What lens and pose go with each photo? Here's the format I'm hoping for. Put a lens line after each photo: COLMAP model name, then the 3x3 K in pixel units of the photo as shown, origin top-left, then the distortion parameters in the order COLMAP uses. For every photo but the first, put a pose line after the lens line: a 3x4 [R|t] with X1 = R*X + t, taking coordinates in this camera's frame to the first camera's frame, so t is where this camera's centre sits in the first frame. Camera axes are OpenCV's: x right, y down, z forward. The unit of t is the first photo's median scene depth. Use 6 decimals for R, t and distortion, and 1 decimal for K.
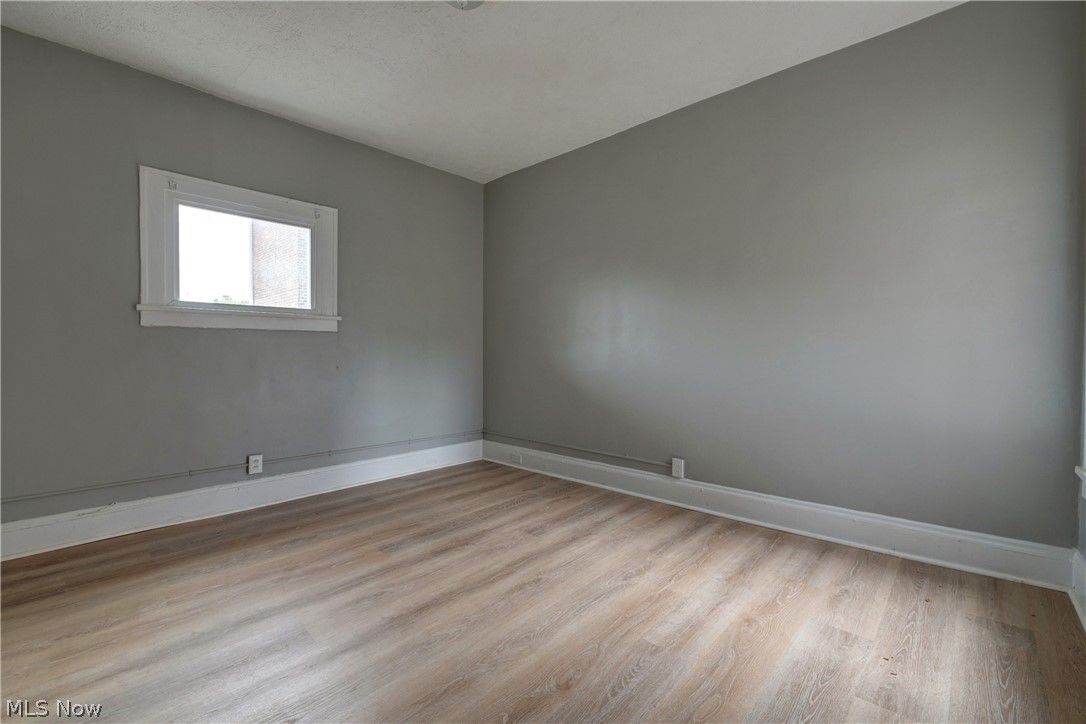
lens RADIAL K [[445.2, 0, 539.4], [0, 445.2, 358.9], [0, 0, 1]] dist [-0.007488, -0.000095]
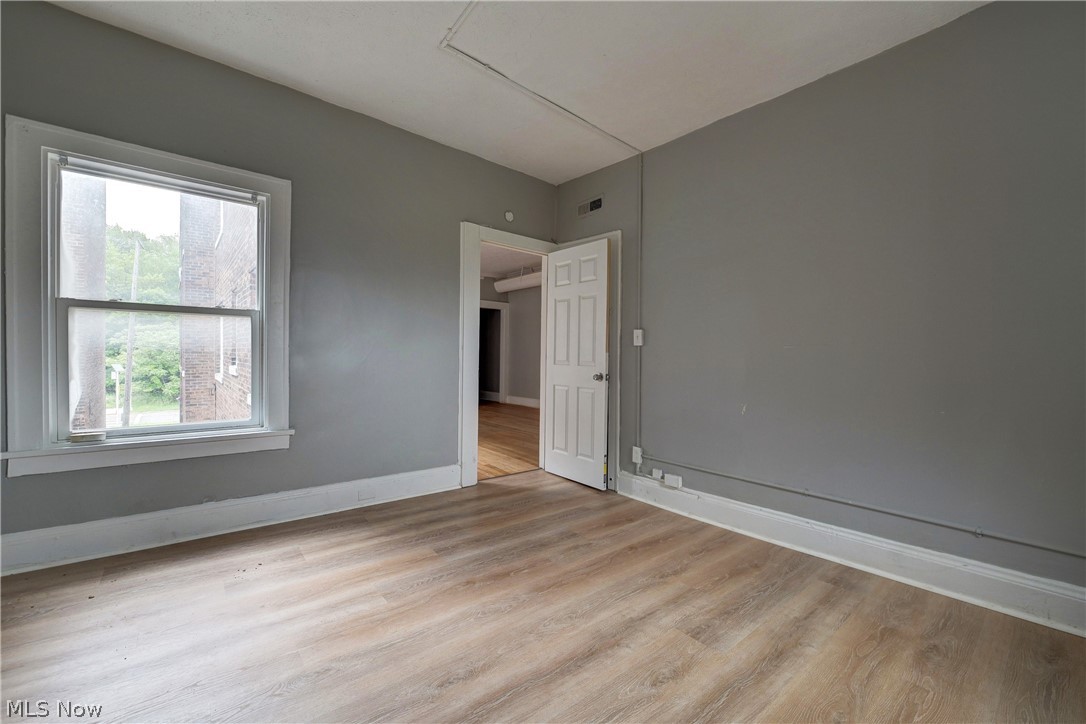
lens RADIAL K [[361.3, 0, 543.4], [0, 361.3, 369.4], [0, 0, 1]] dist [0.000056, 0.000026]
pose [[-0.995642, -0.017233, 0.091652, -0.251308], [-0.012878, 0.998769, 0.047900, -0.034321], [-0.092365, 0.046511, -0.994638, 1.879227]]
